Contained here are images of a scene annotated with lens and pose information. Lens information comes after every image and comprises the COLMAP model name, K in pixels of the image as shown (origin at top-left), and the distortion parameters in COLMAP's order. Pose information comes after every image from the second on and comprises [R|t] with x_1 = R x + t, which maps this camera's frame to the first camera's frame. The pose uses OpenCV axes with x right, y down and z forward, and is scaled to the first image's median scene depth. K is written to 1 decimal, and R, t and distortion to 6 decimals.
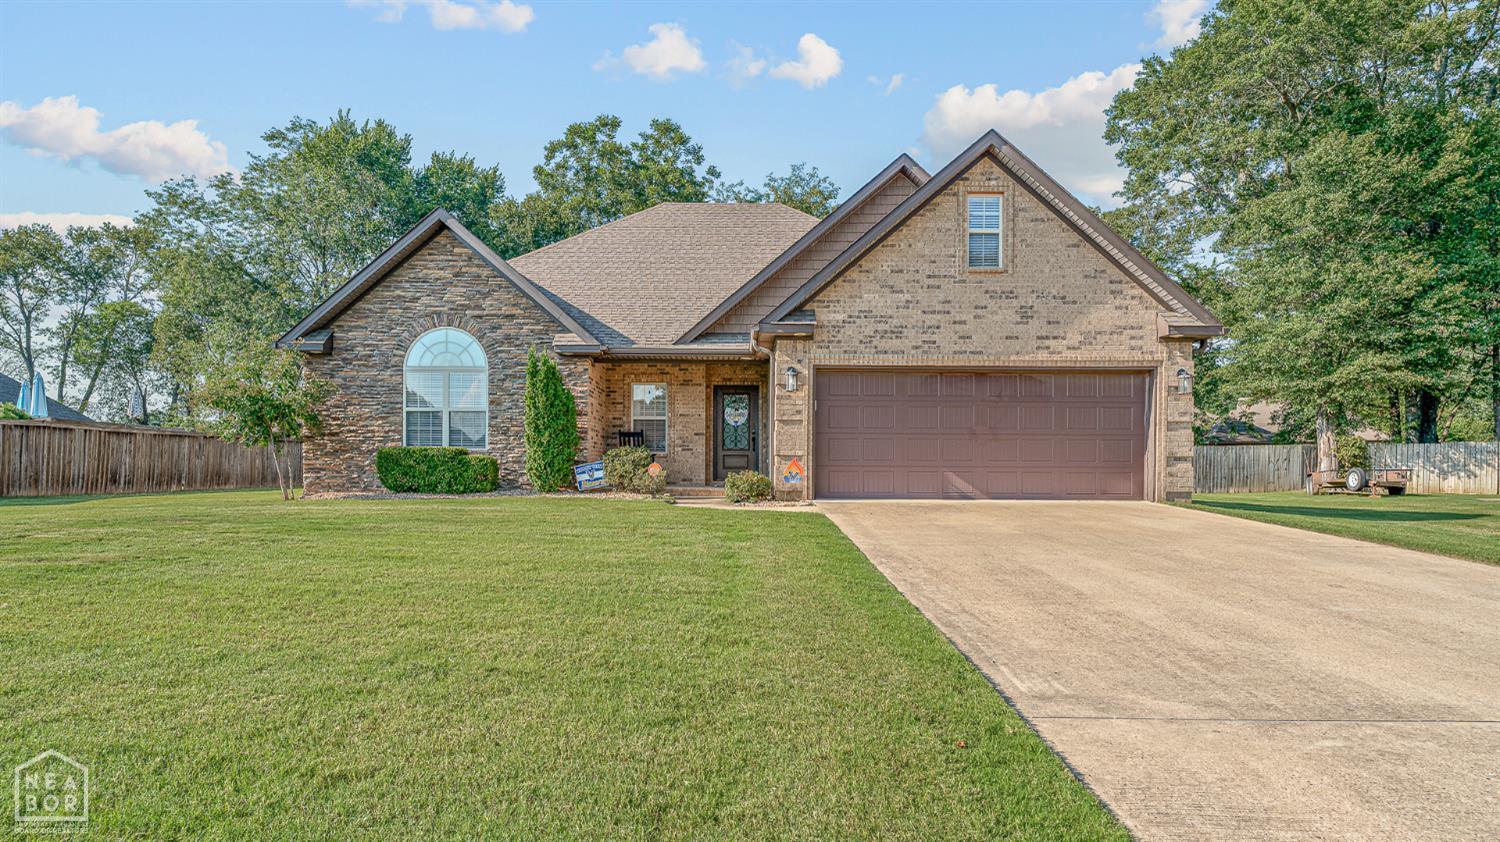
lens RADIAL K [[819.0, 0, 738.8], [0, 819.0, 445.5], [0, 0, 1]] dist [-0.001316, 0.000041]
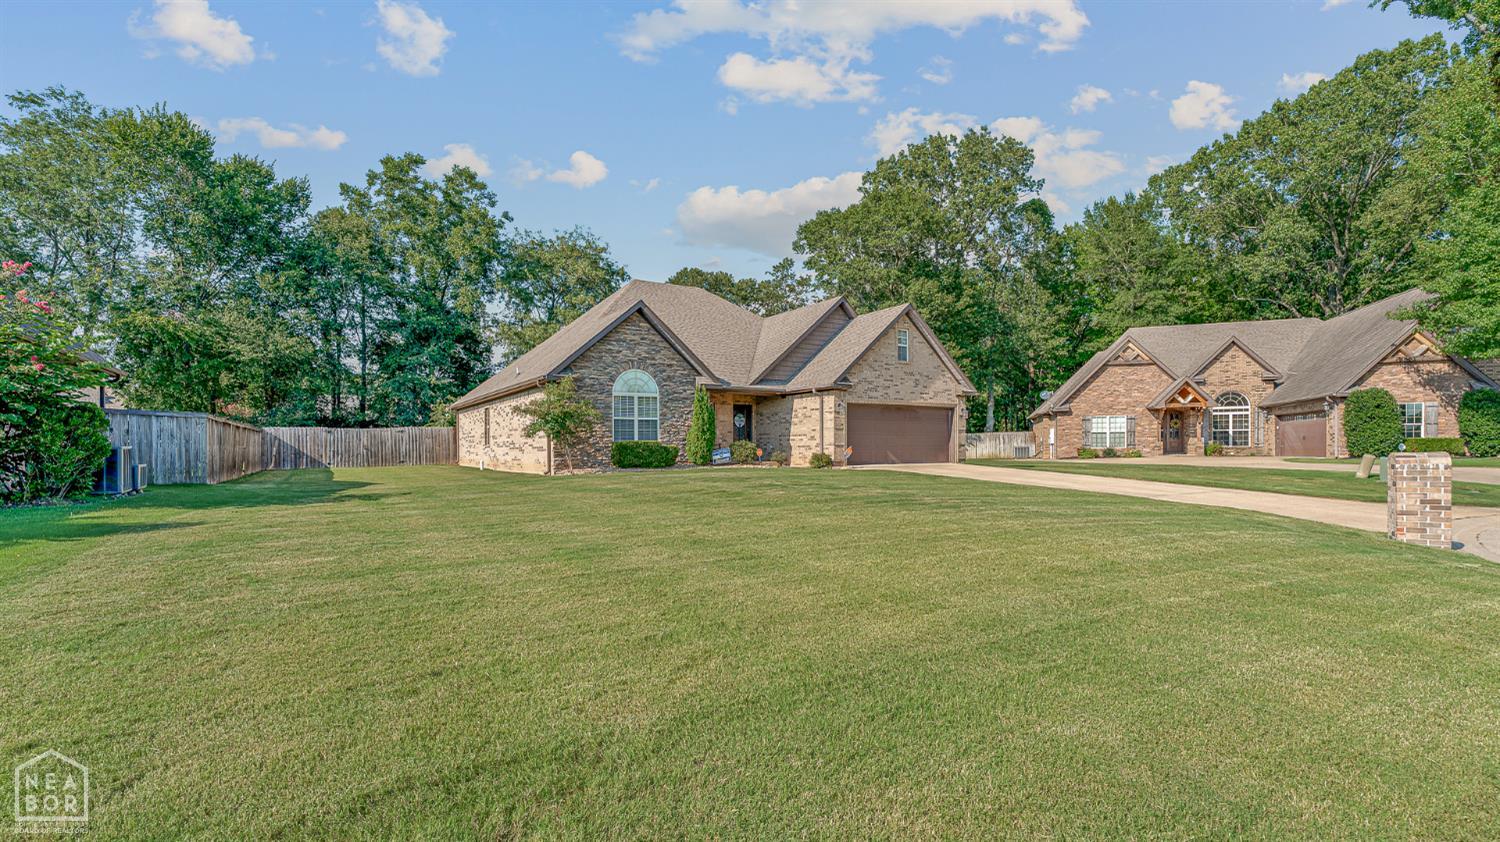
lens RADIAL K [[689.2, 0, 748.4], [0, 689.2, 428.8], [0, 0, 1]] dist [-0.003109, -0.000178]
pose [[0.841206, 0.005076, 0.540691, -0.963543], [-0.005996, 0.999982, -0.000060, -0.024684], [-0.540682, -0.003191, 0.841221, -0.331169]]
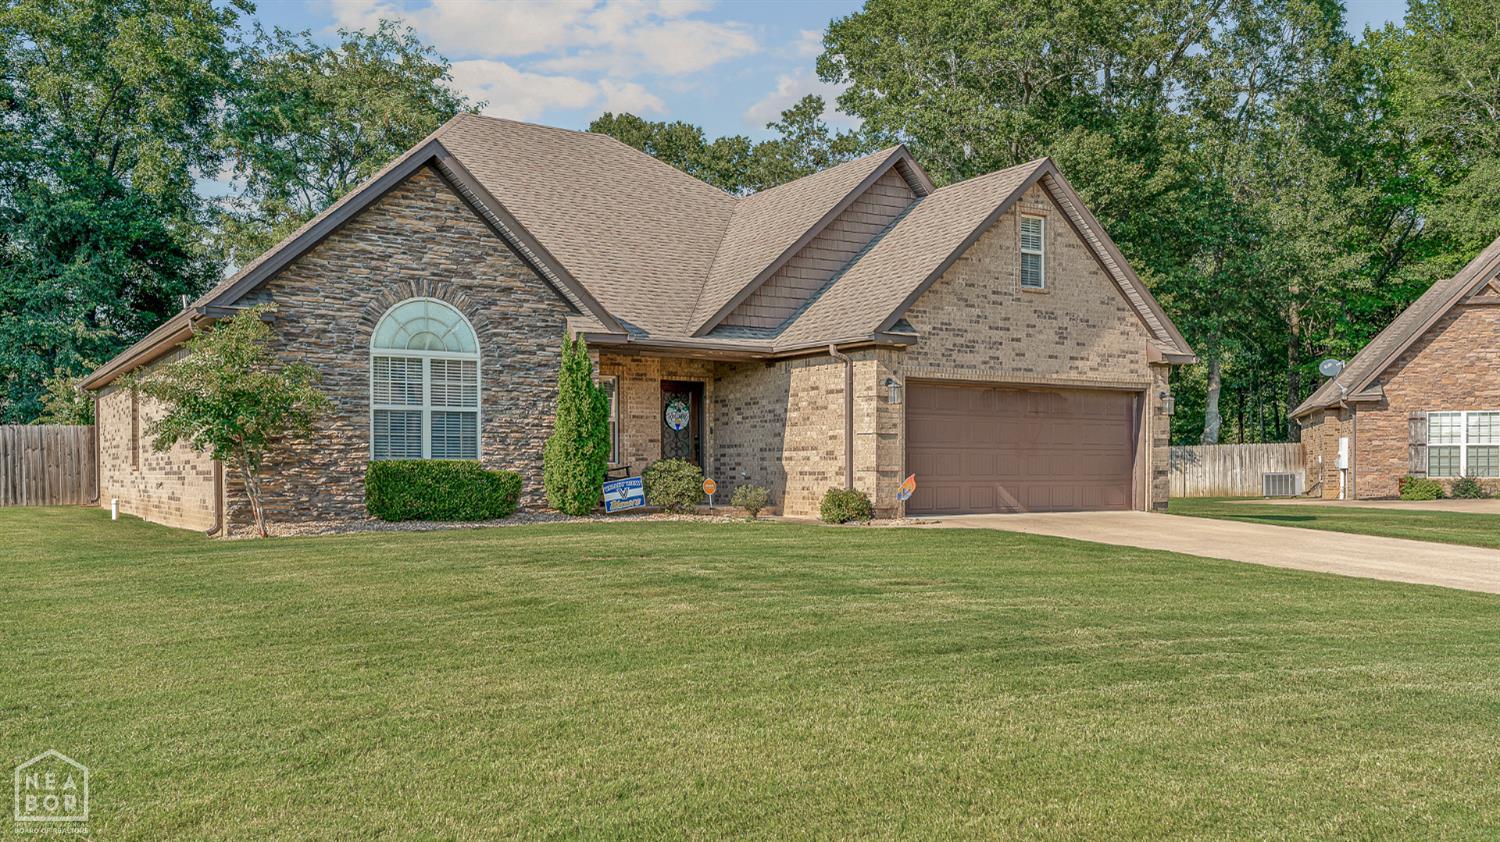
lens RADIAL K [[1288.0, 0, 750.8], [0, 1288.0, 433.4], [0, 0, 1]] dist [0.009794, 0.006690]
pose [[0.841505, 0.010664, 0.540145, -0.769006], [-0.012478, 0.999922, -0.000300, -0.025541], [-0.540106, -0.006487, 0.841572, -0.153171]]
